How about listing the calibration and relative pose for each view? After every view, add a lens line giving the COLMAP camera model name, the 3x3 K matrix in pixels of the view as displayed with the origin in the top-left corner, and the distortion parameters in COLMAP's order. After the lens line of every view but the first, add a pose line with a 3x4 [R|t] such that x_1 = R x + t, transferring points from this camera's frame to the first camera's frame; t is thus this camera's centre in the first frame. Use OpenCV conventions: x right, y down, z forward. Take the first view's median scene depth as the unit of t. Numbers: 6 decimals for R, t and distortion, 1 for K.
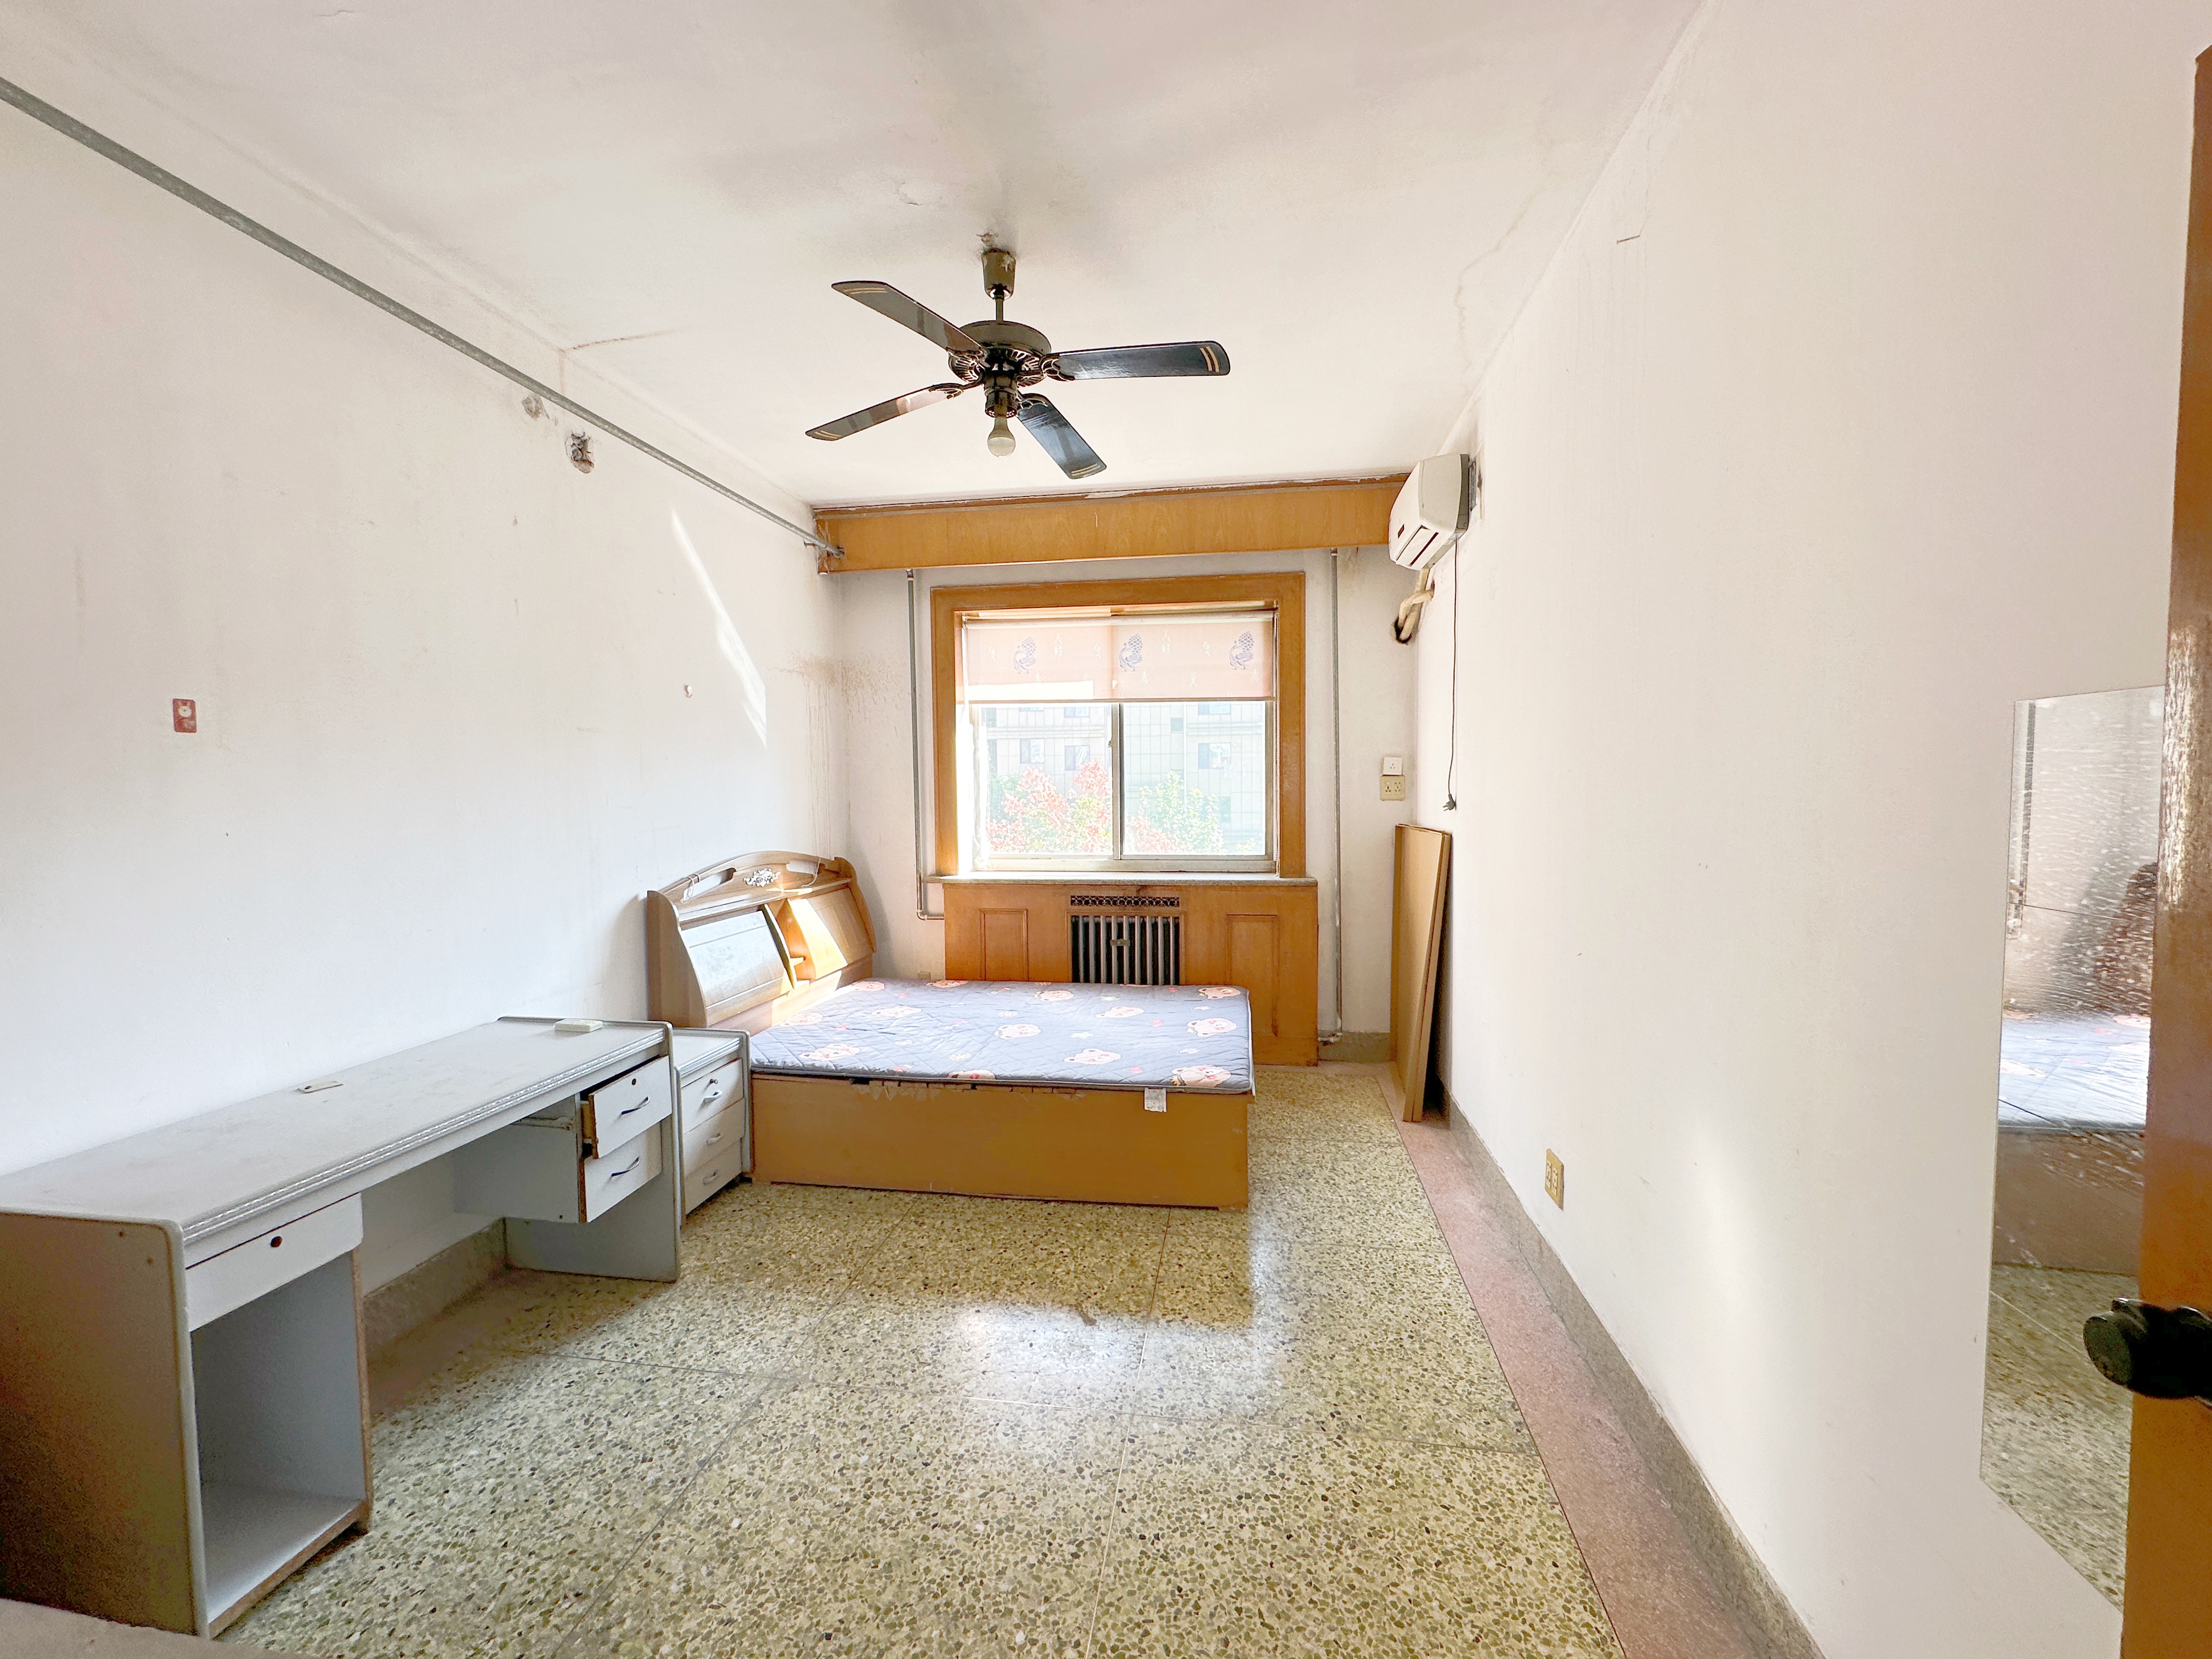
lens RADIAL K [[887.4, 0, 1101.7], [0, 887.4, 831.8], [0, 0, 1]] dist [-0.000734, -0.000002]
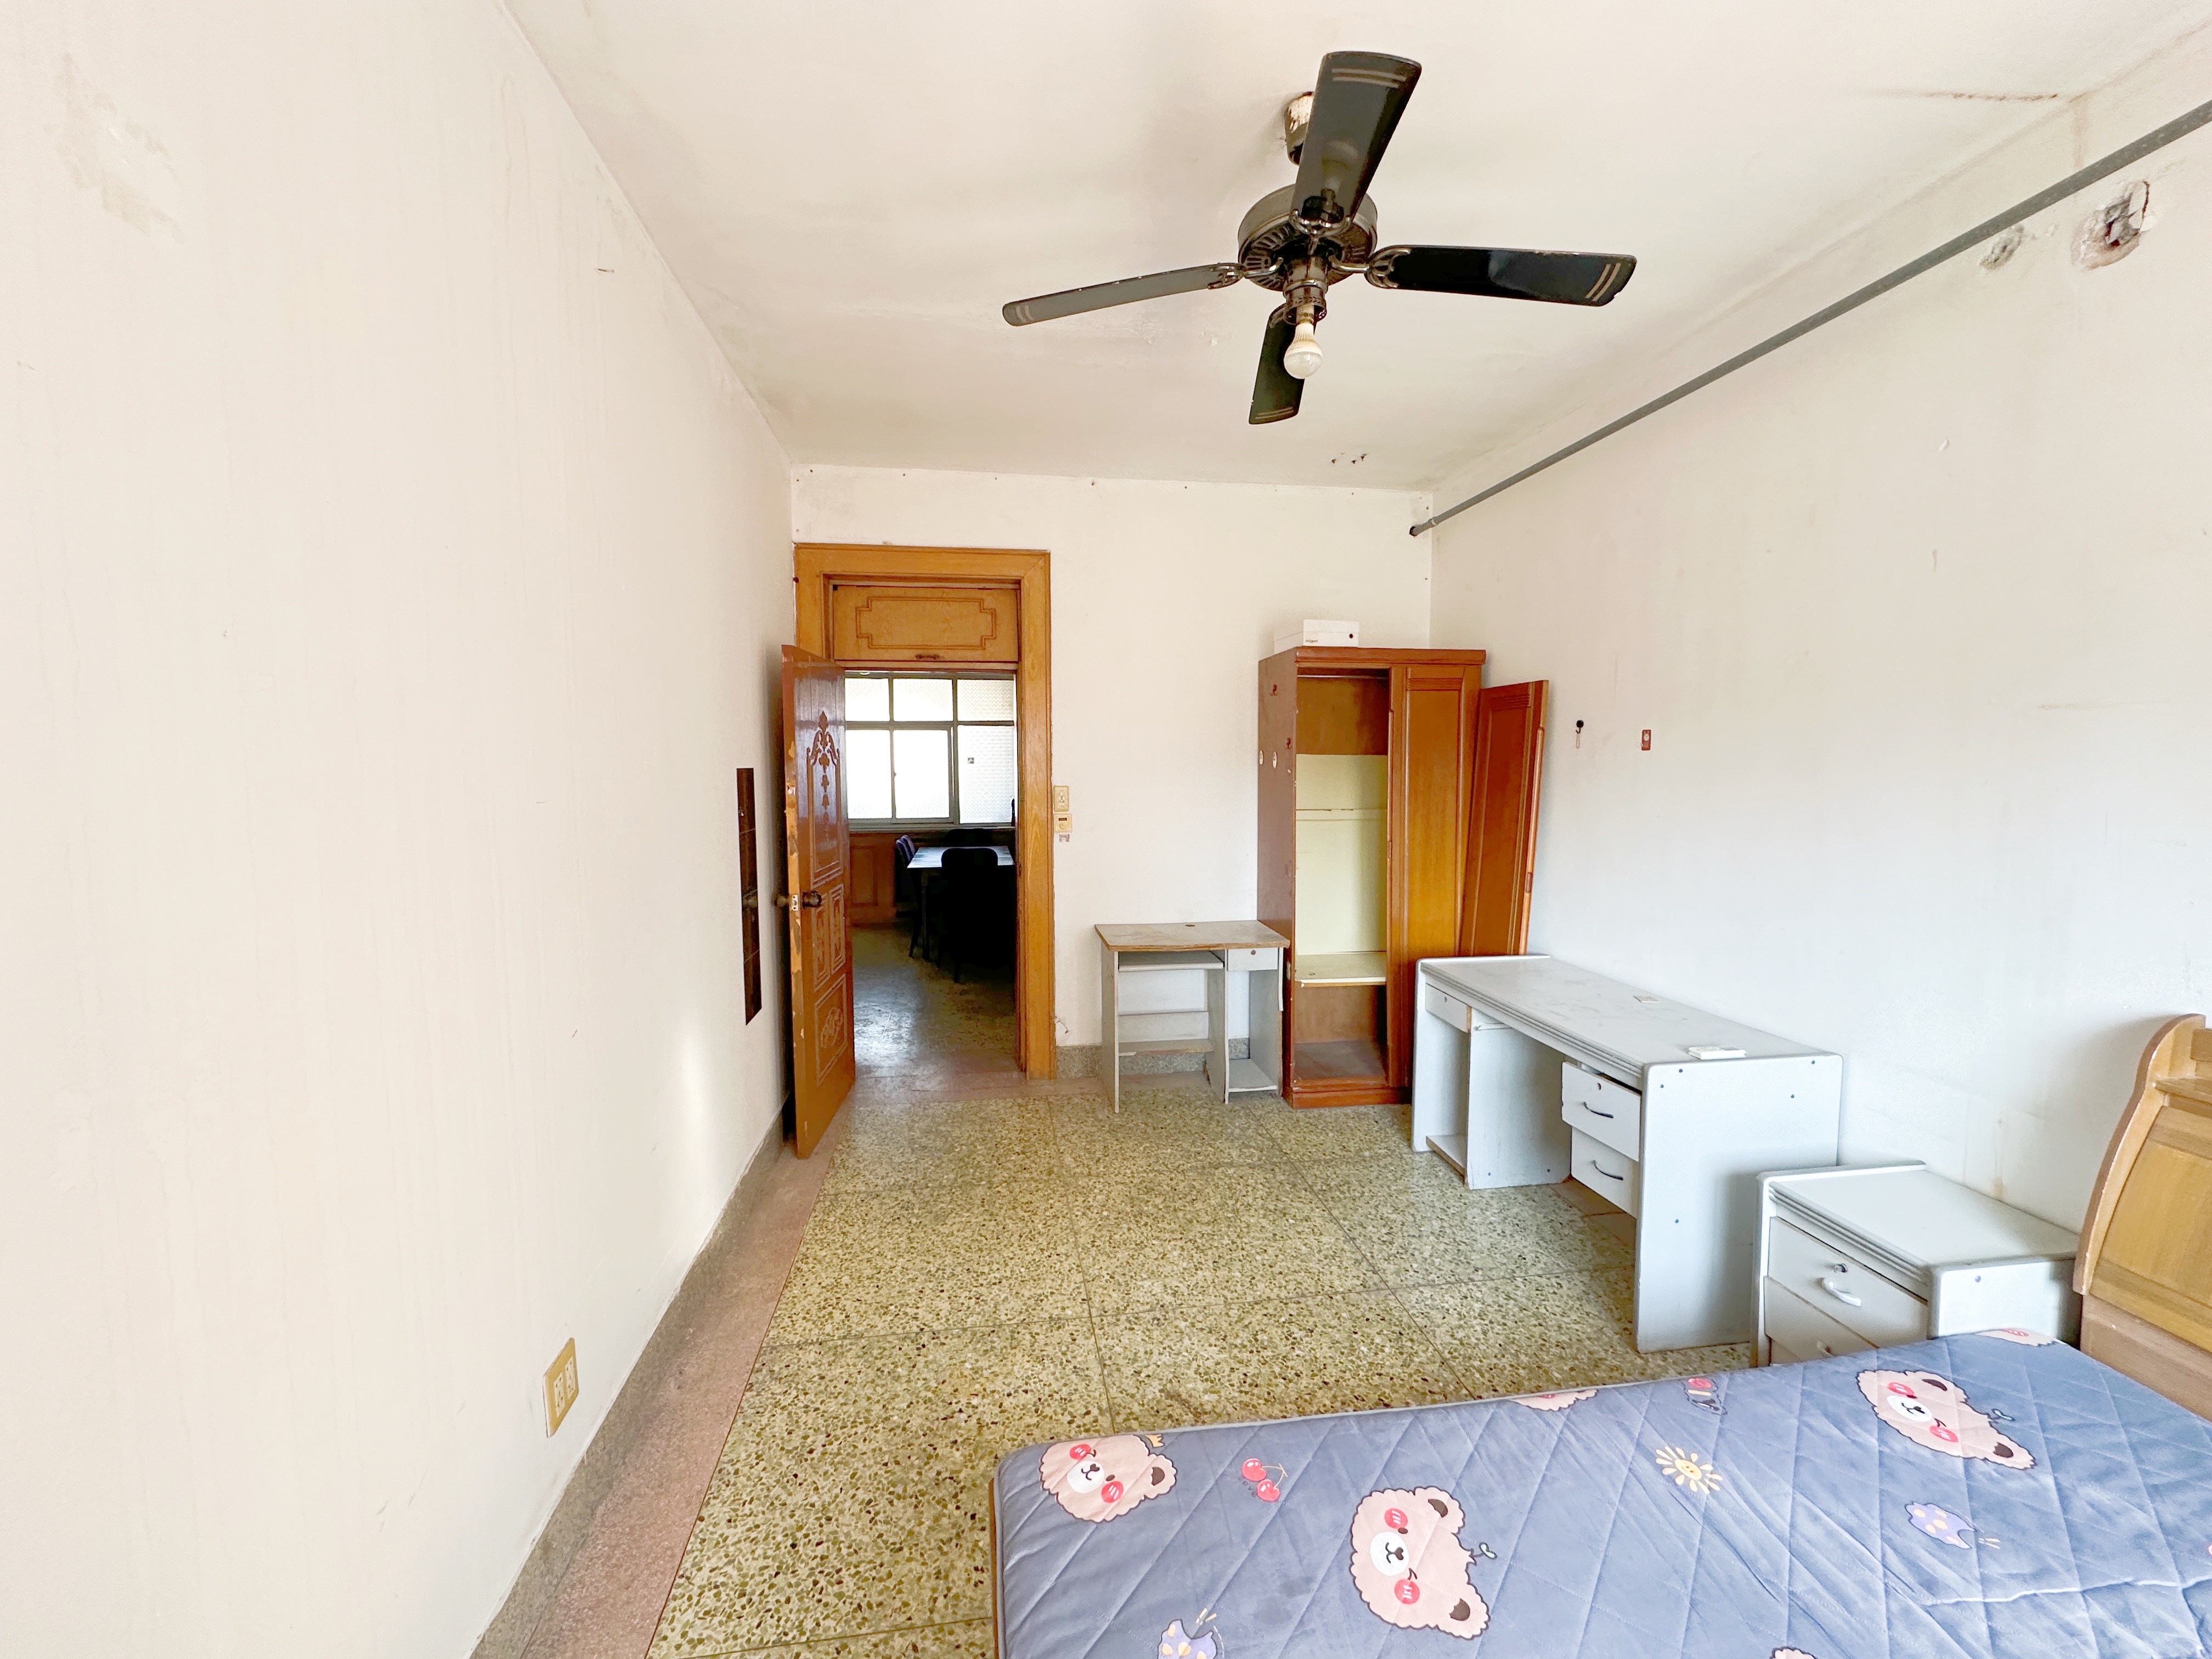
lens RADIAL K [[887.4, 0, 1106.6], [0, 887.4, 834.7], [0, 0, 1]] dist [-0.000734, -0.000002]
pose [[-0.953713, 0.037167, -0.298412, 0.349935], [-0.003846, 0.990744, 0.135689, -0.160855], [0.300693, 0.130557, -0.944743, 2.060340]]
